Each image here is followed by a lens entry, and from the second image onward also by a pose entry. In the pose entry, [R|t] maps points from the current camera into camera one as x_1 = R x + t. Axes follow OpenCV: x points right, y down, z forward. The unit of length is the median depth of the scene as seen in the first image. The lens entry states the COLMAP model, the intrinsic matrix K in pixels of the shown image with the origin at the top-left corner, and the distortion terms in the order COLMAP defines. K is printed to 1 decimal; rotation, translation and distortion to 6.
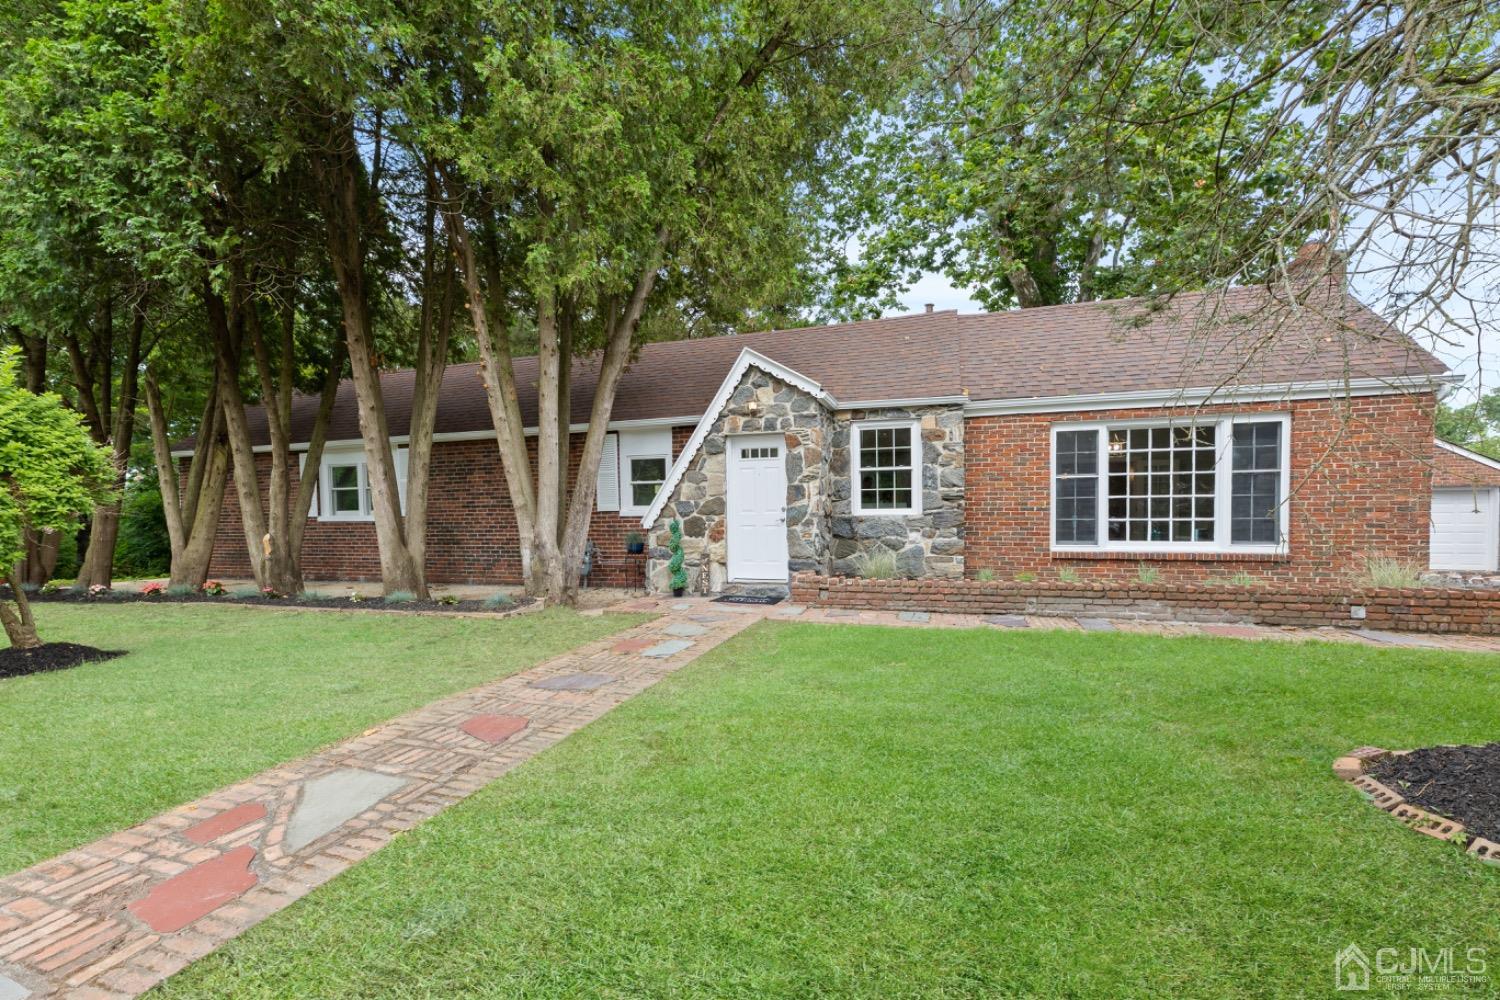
lens RADIAL K [[604.6, 0, 750.6], [0, 604.6, 513.1], [0, 0, 1]] dist [0.001813, 0.000202]
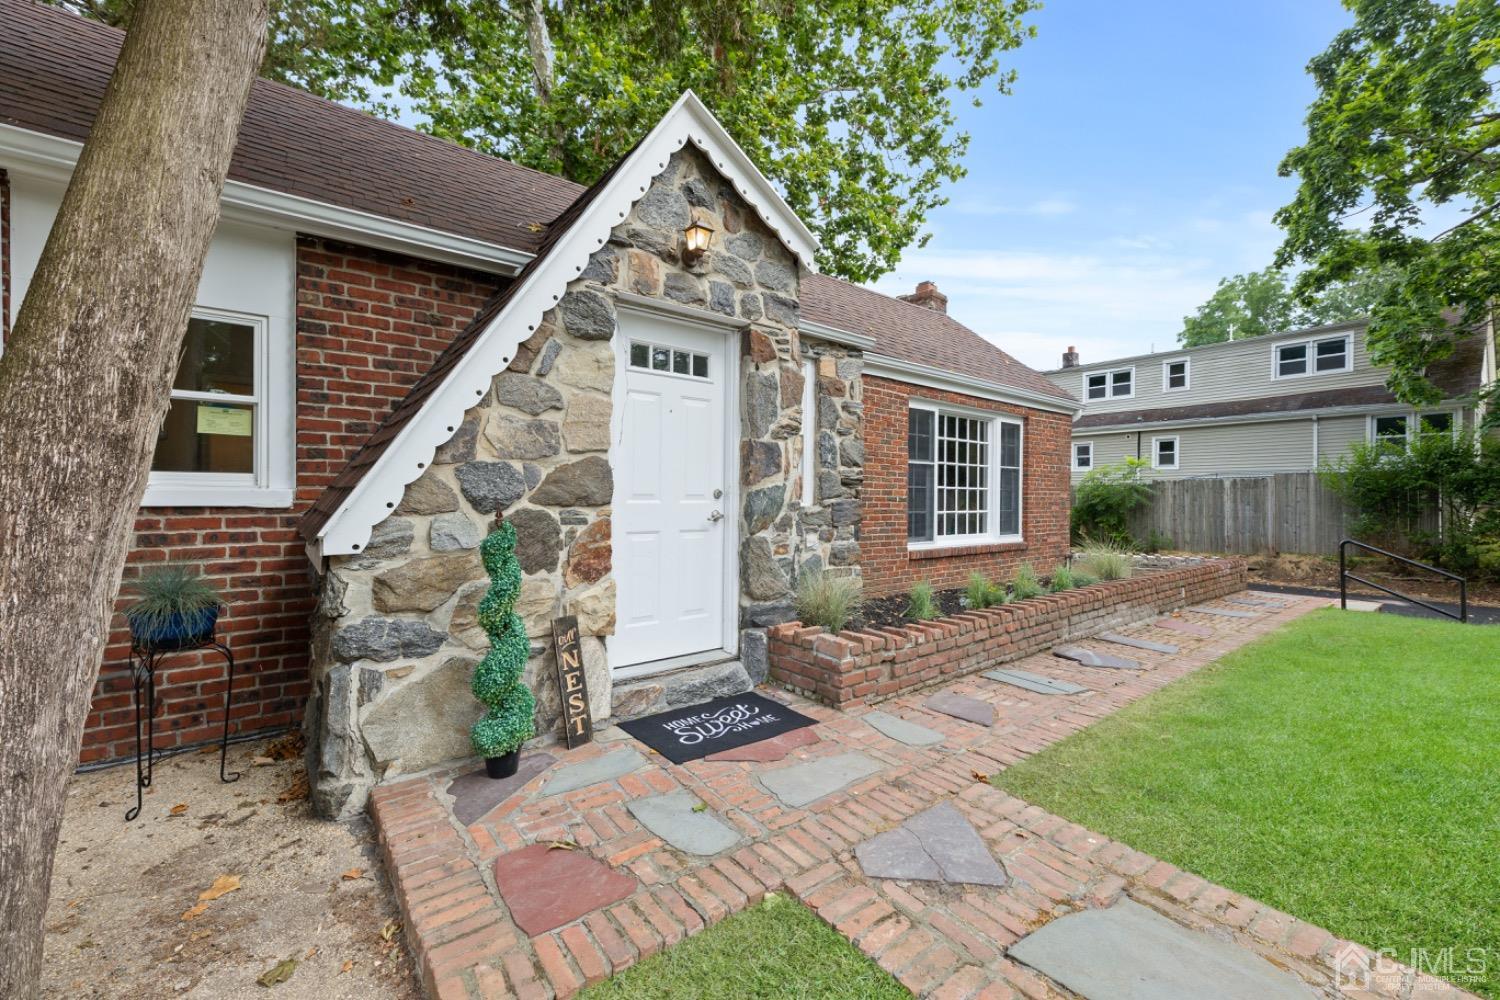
lens RADIAL K [[604.6, 0, 755.0], [0, 604.6, 490.4], [0, 0, 1]] dist [0.001813, 0.000202]
pose [[0.561988, 0.023674, 0.826807, -0.301923], [-0.010438, 0.999714, -0.021530, 0.000399], [-0.827080, 0.003469, 0.562074, 0.714500]]
